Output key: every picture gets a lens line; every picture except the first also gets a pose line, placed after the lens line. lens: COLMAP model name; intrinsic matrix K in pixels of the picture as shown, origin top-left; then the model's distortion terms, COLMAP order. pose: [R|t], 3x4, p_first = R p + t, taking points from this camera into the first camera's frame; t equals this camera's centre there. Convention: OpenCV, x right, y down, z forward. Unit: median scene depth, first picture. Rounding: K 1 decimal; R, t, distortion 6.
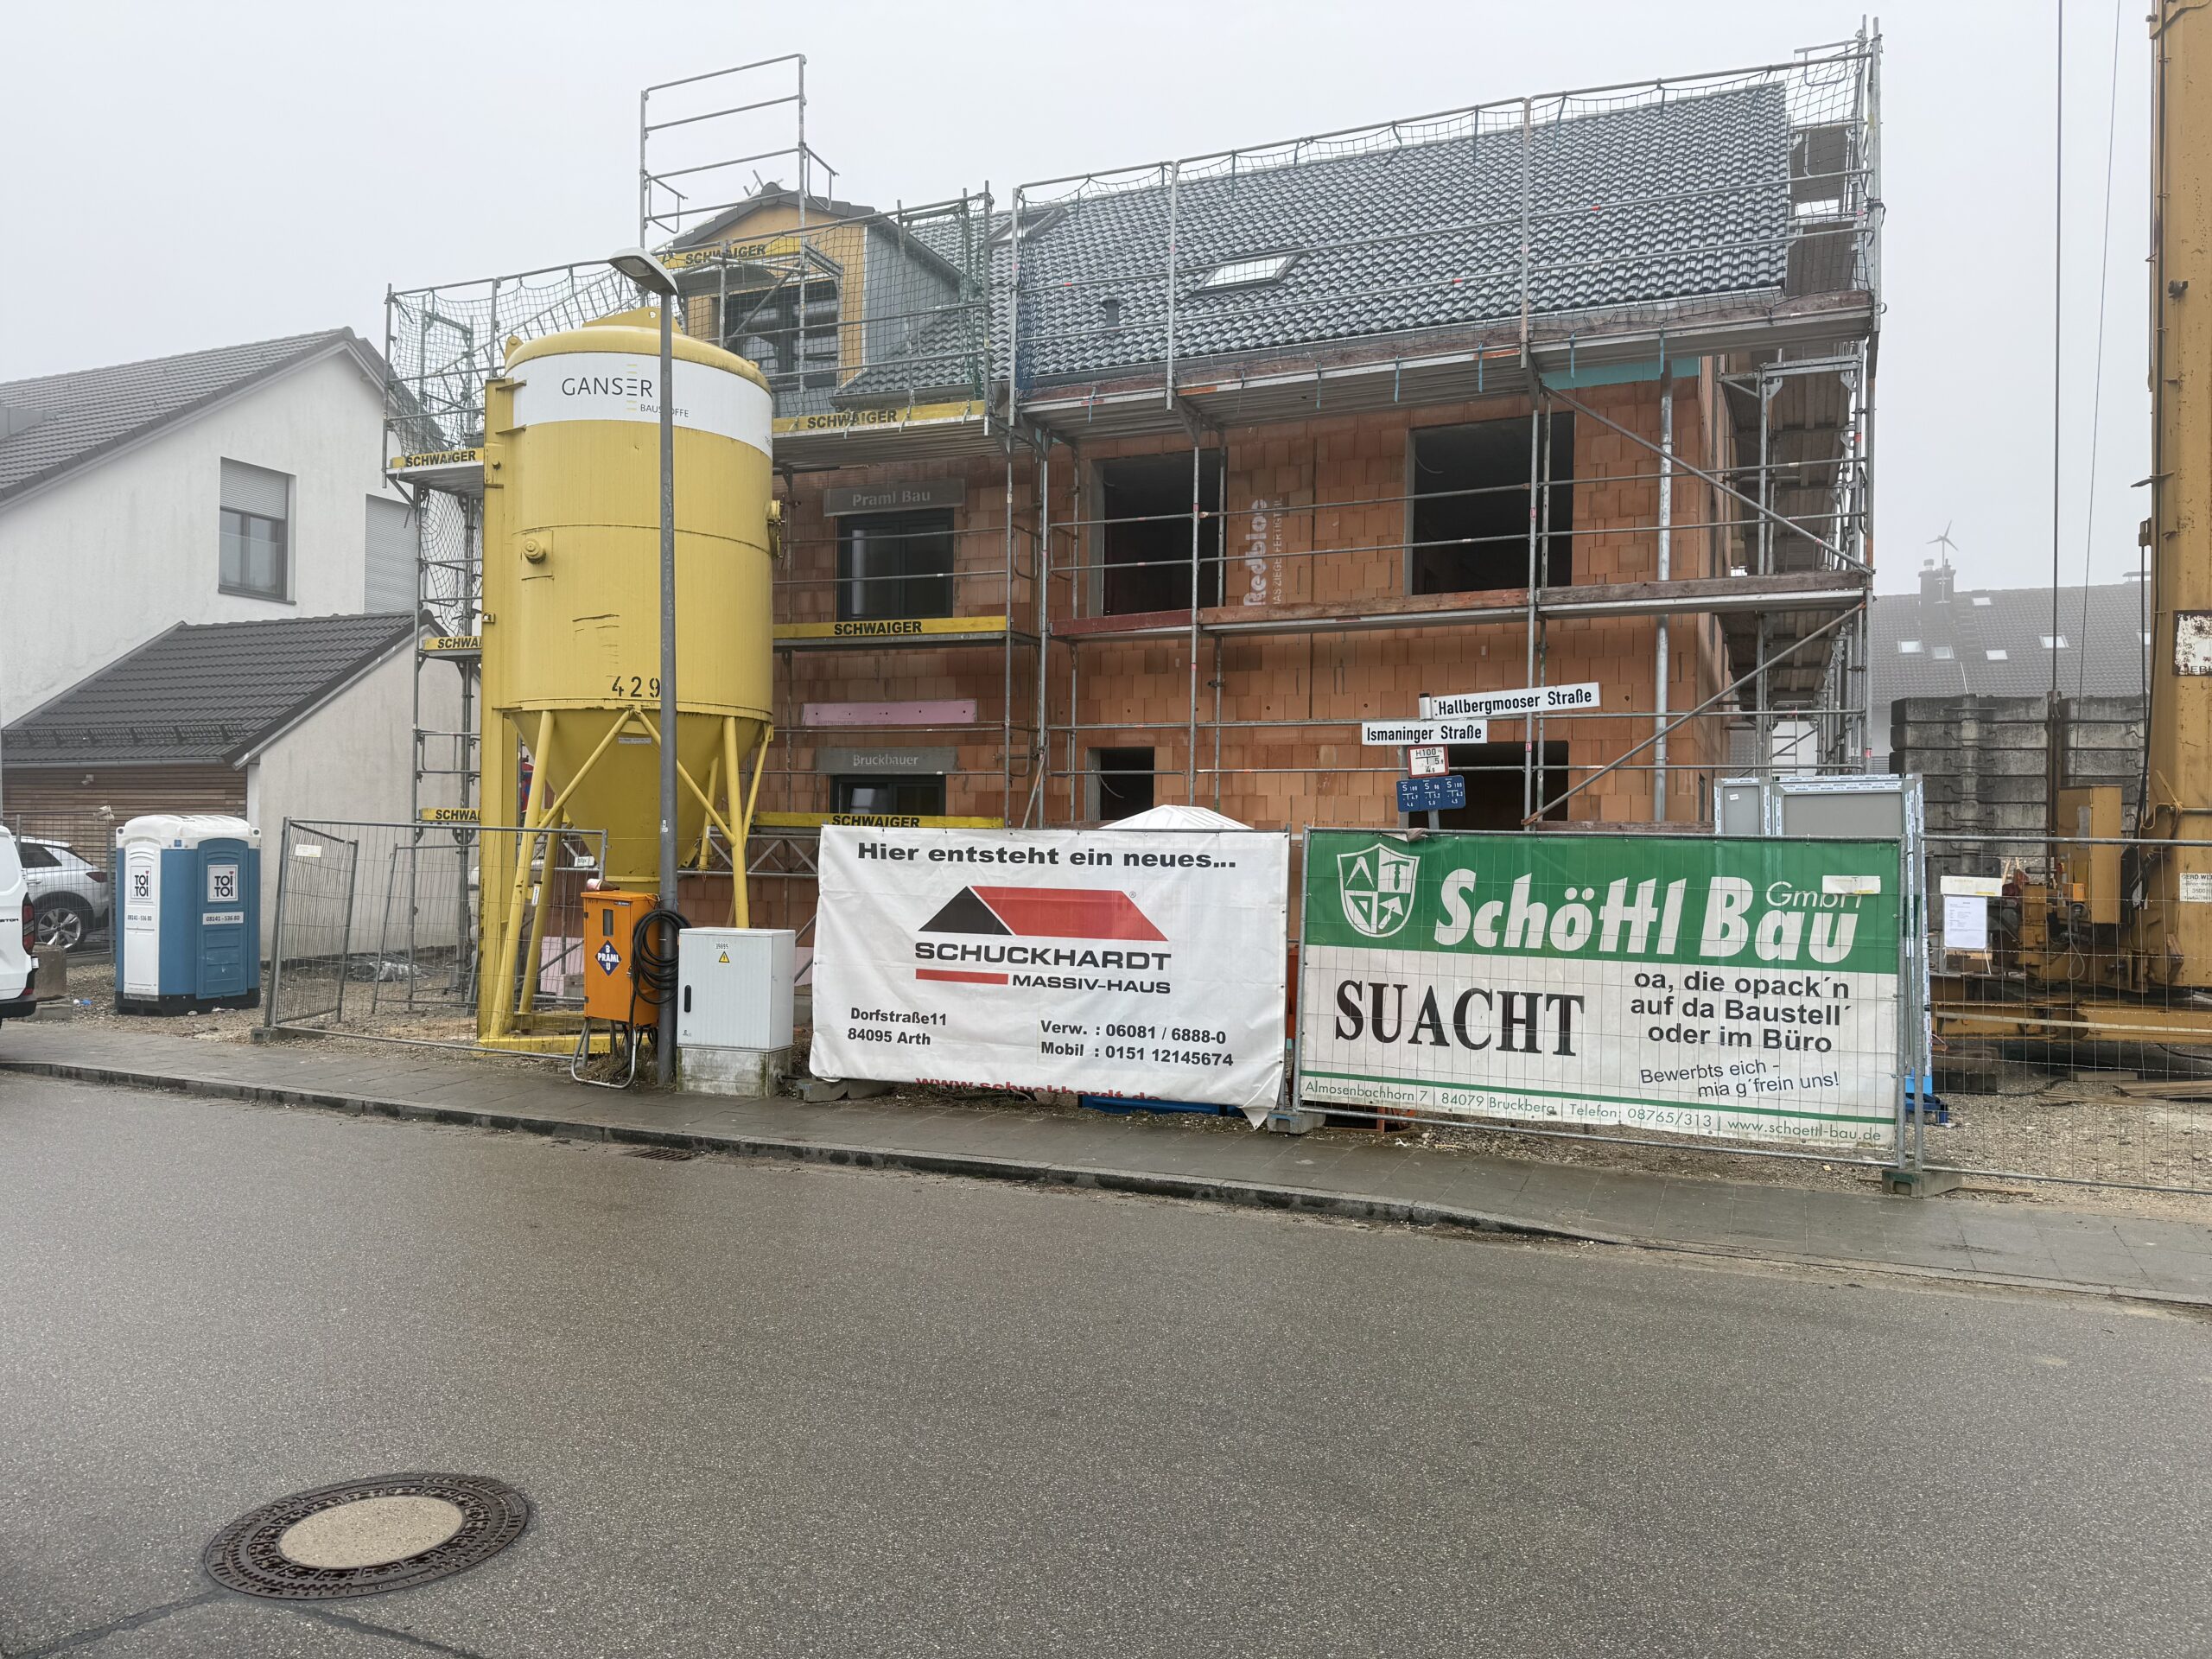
lens RADIAL K [[1575.6, 0, 1144.7], [0, 1575.6, 827.9], [0, 0, 1]] dist [0.083382, -0.022781]
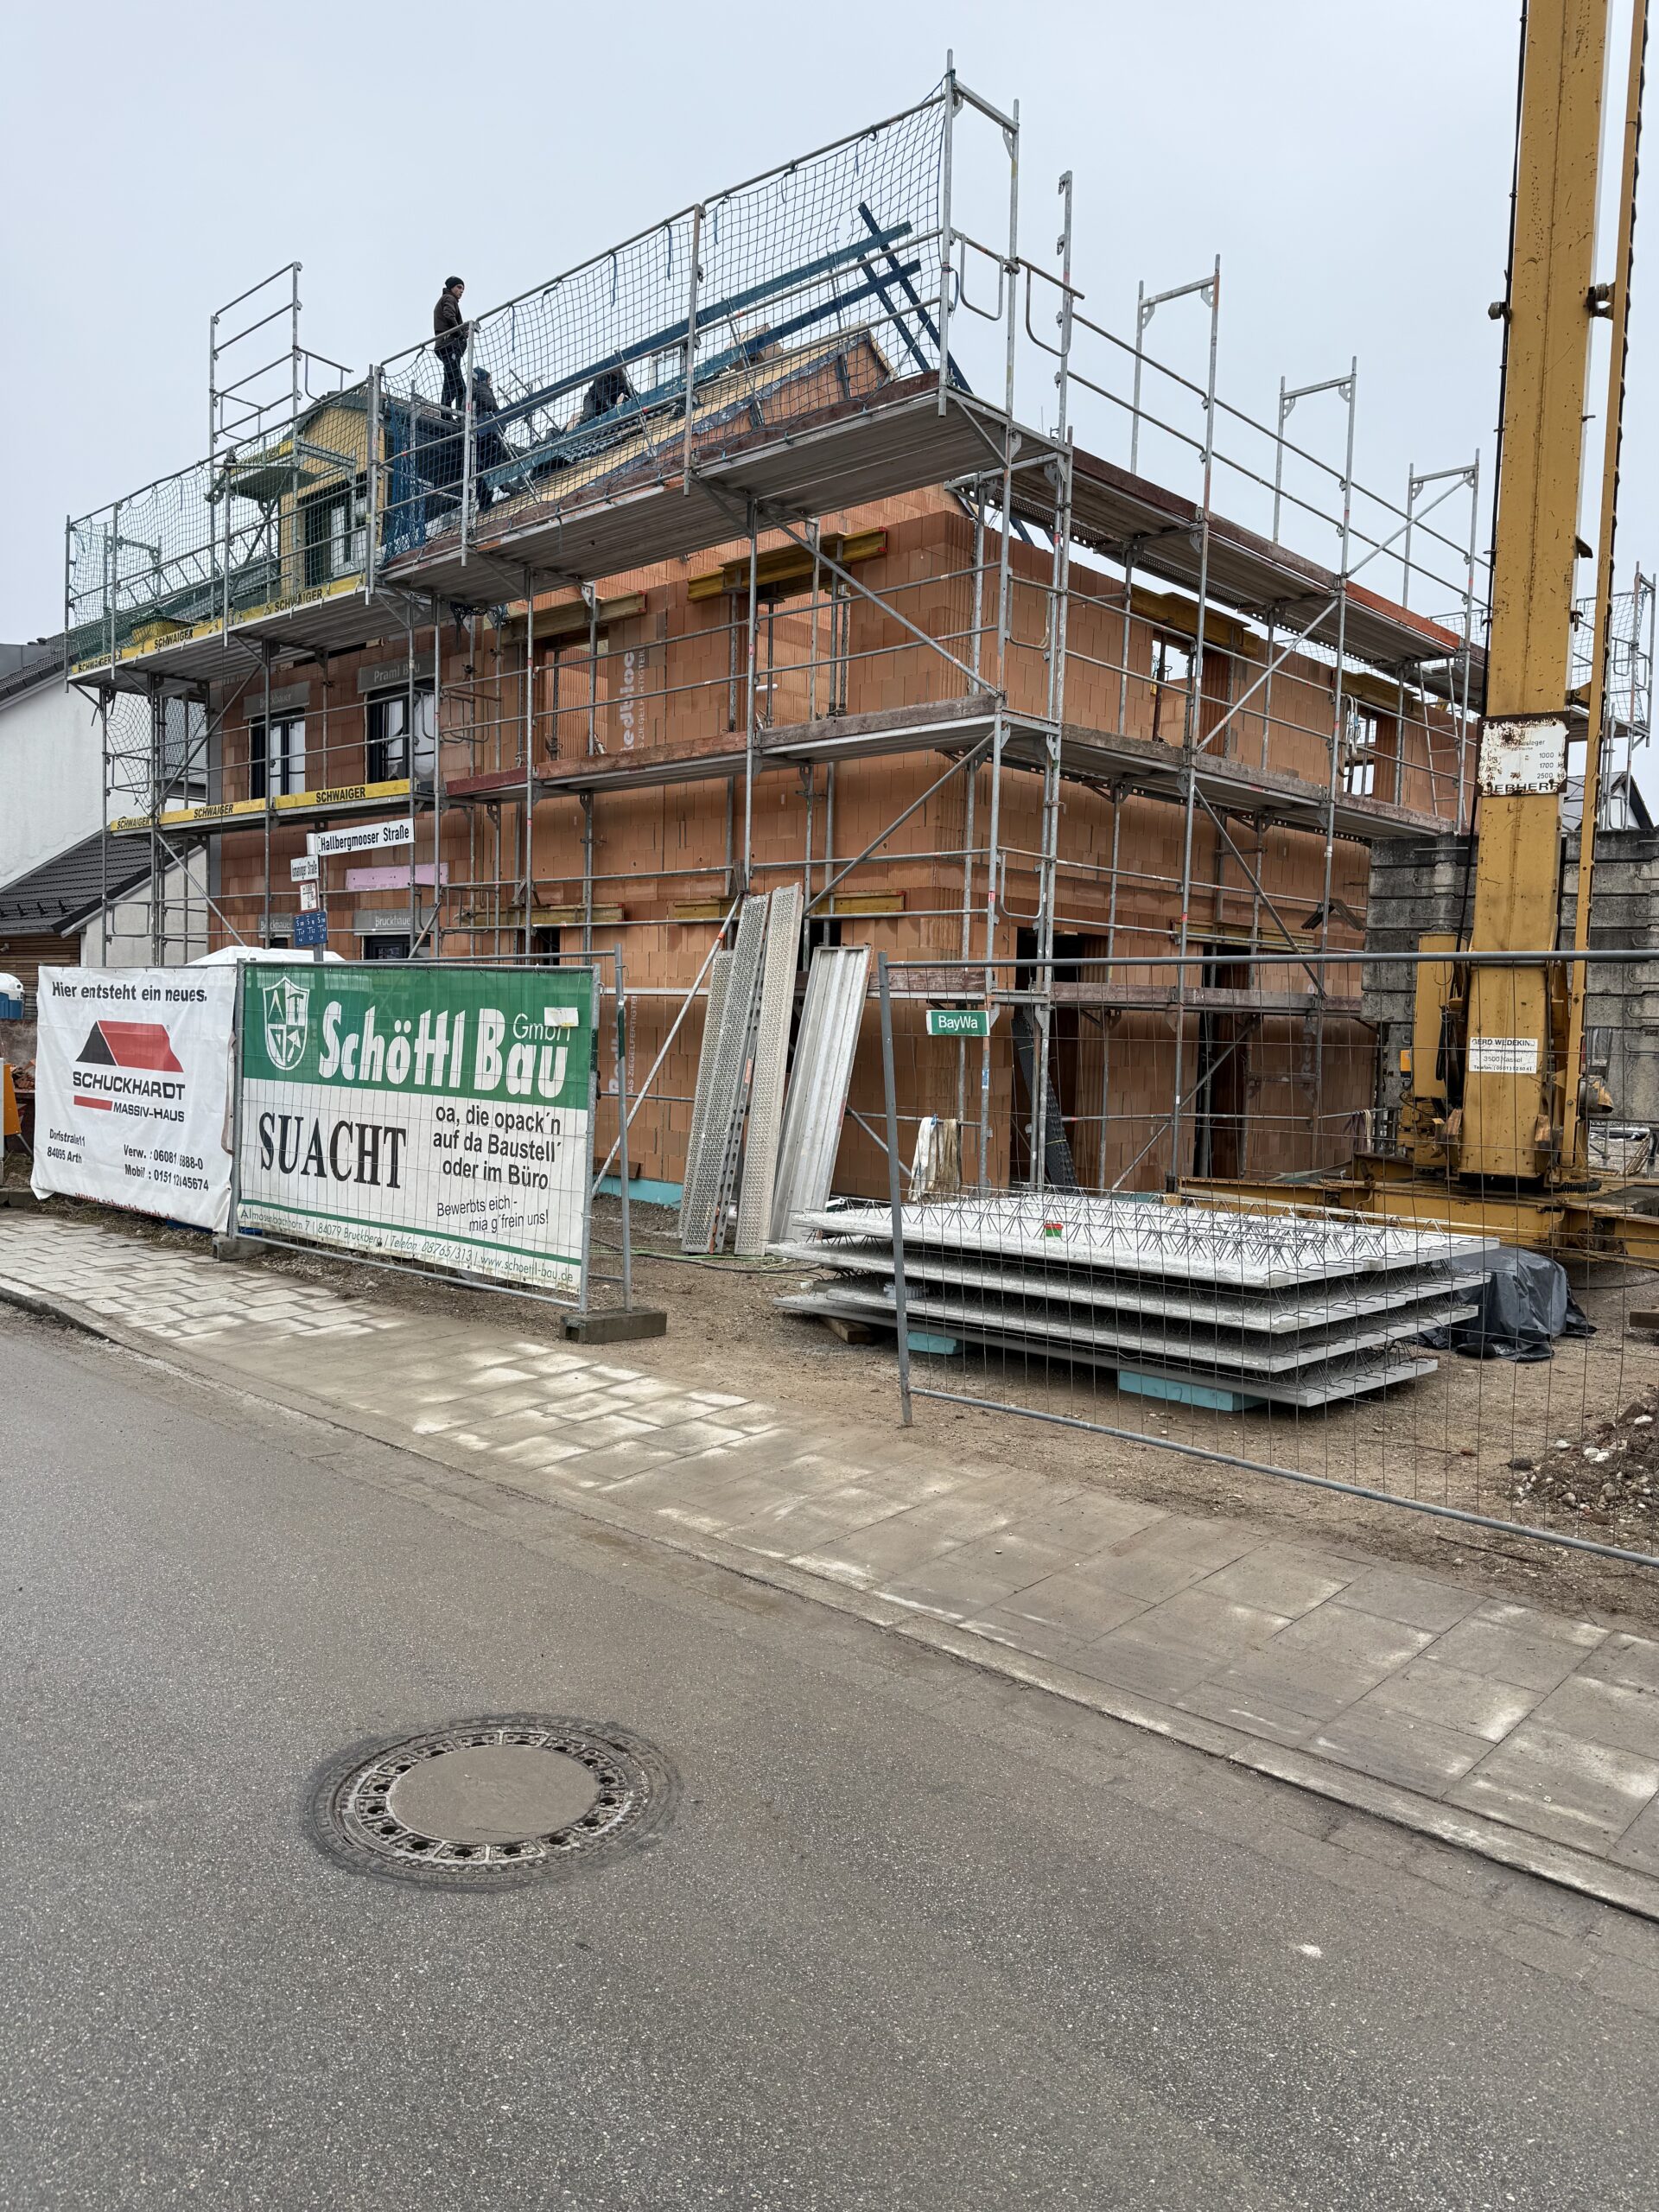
lens RADIAL K [[1585.5, 0, 813.5], [0, 1585.5, 1101.6], [0, 0, 1]] dist [0.099813, -0.094646]
pose [[0.934156, 0.031027, -0.355514, 0.868640], [-0.013384, 0.998558, 0.051980, 0.032597], [0.356614, -0.043799, 0.933224, 0.149003]]
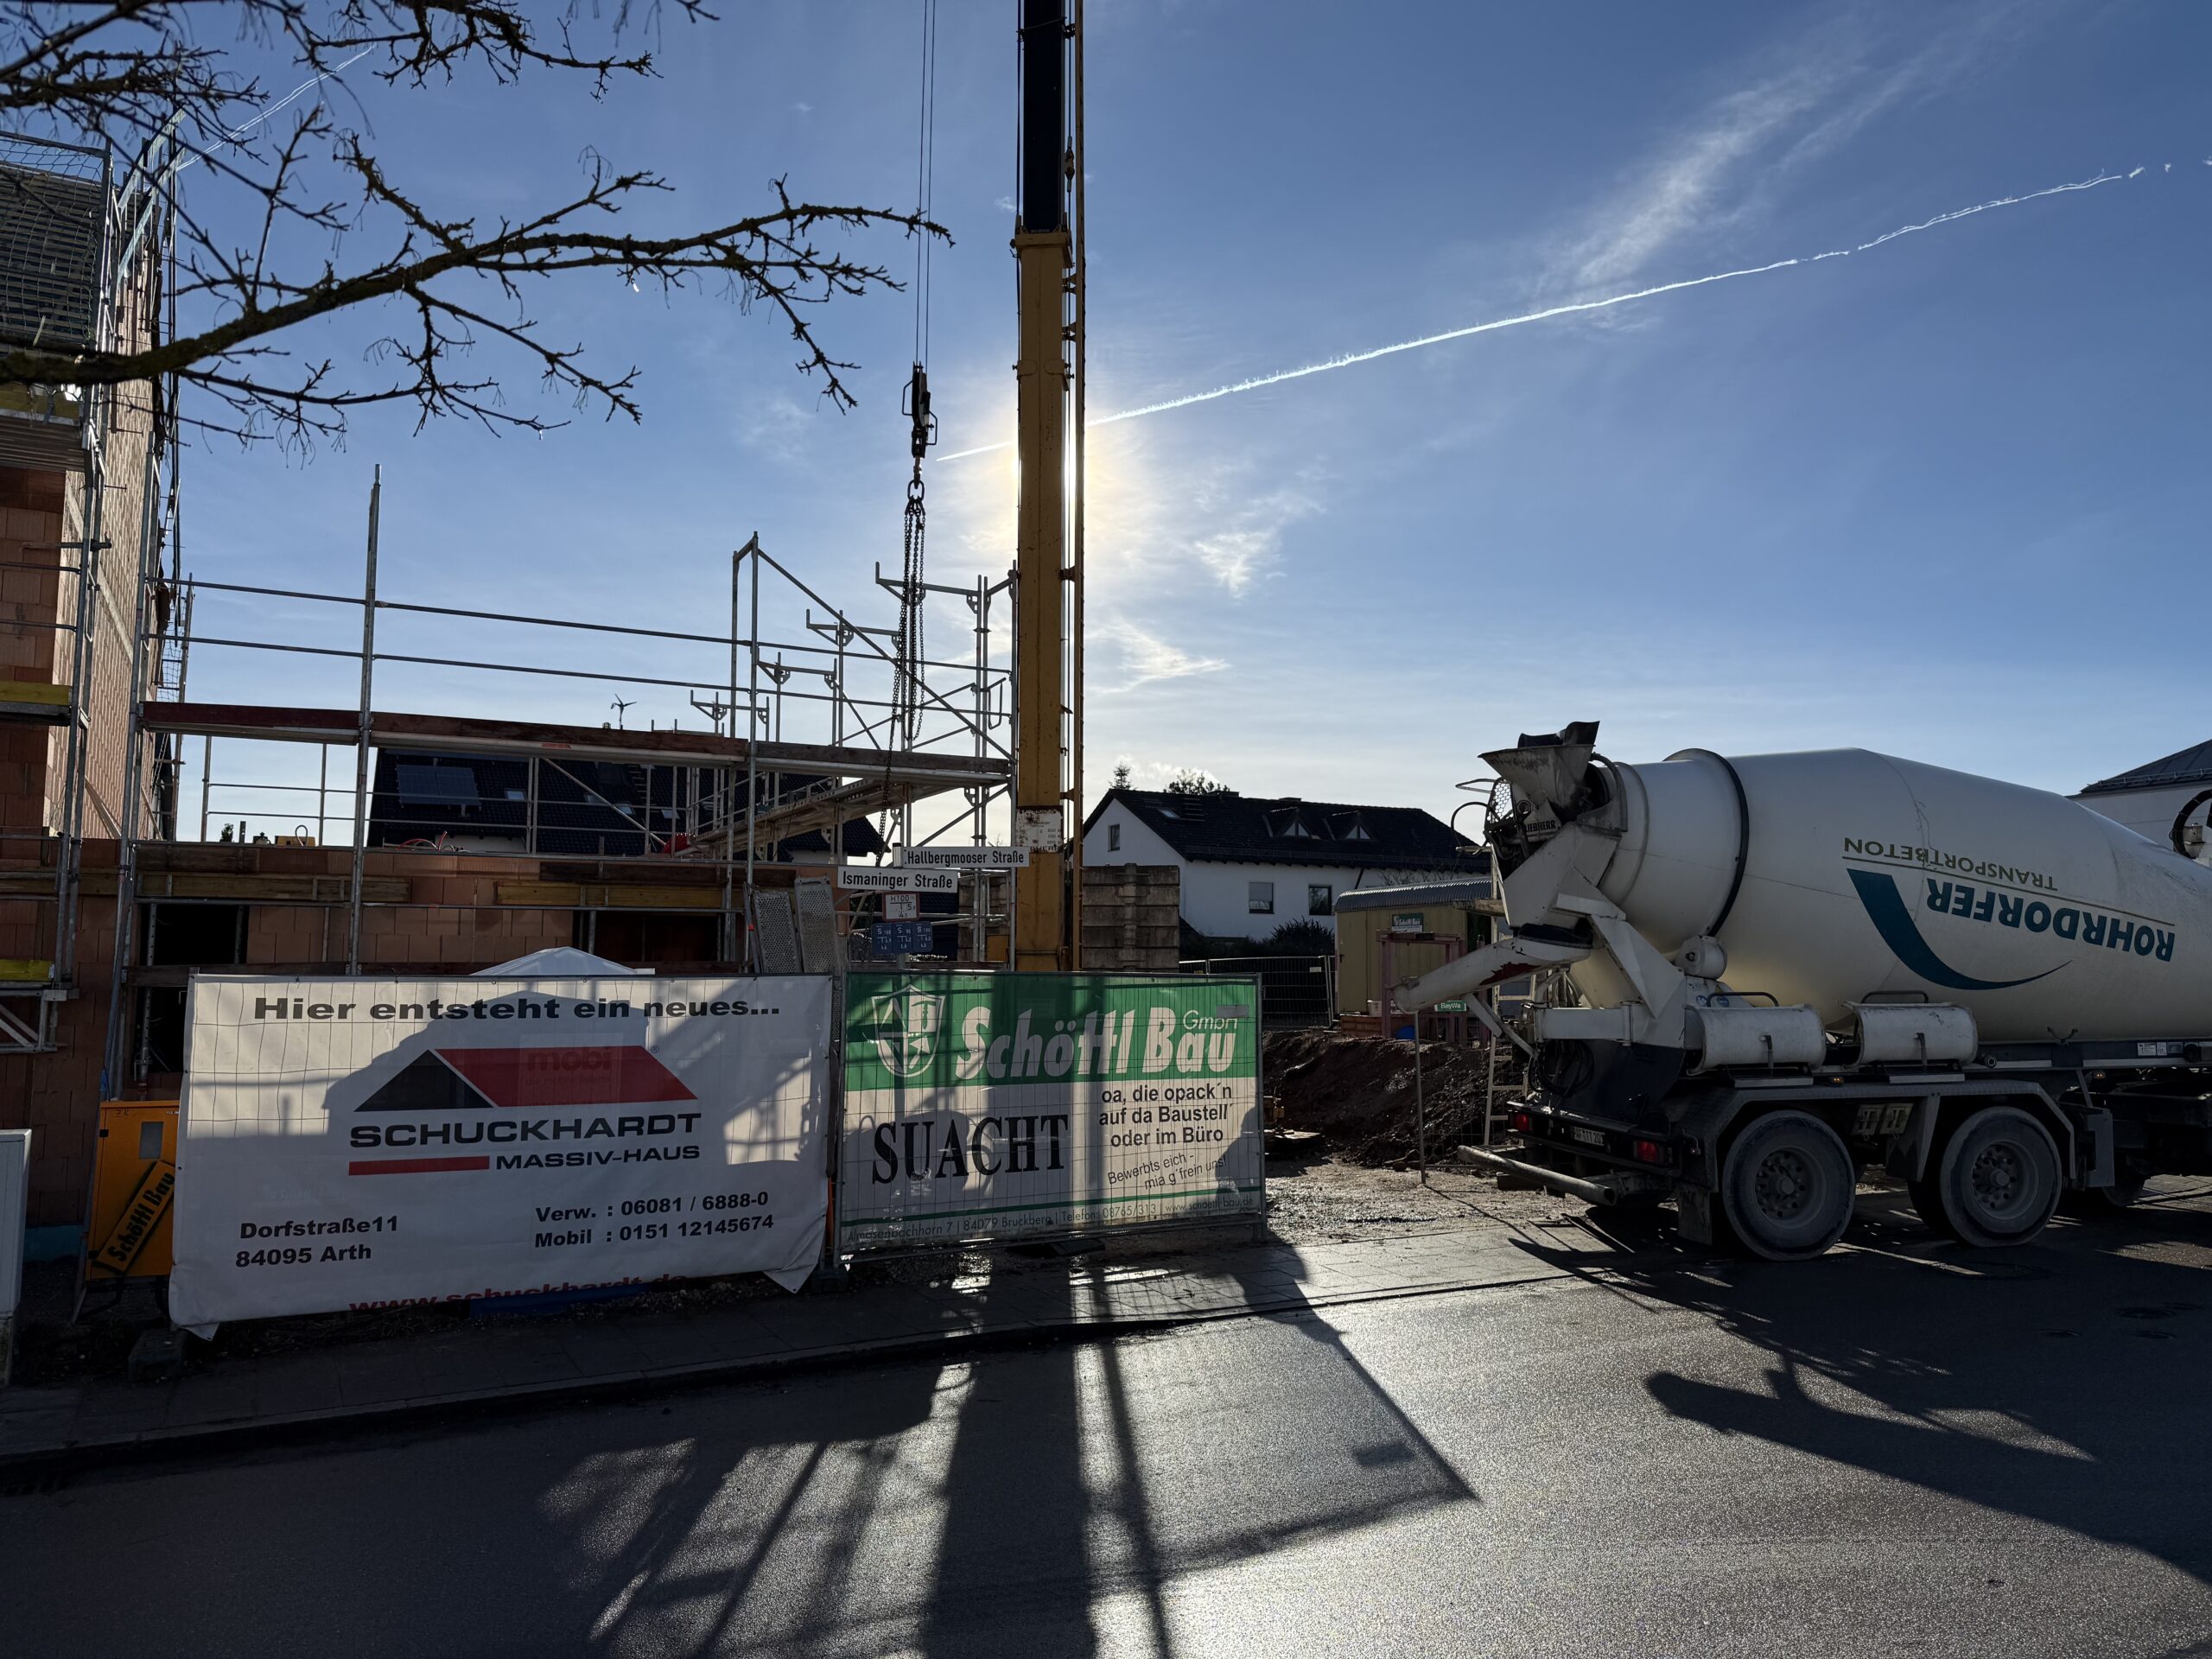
lens RADIAL K [[1585.5, 0, 1127.4], [0, 1585.5, 800.8], [0, 0, 1]] dist [0.099813, -0.094646]
pose [[0.605707, 0.076091, 0.792041, -0.634889], [0.004389, 0.995082, -0.098954, -0.007646], [-0.795676, 0.063414, 0.602394, 0.243163]]
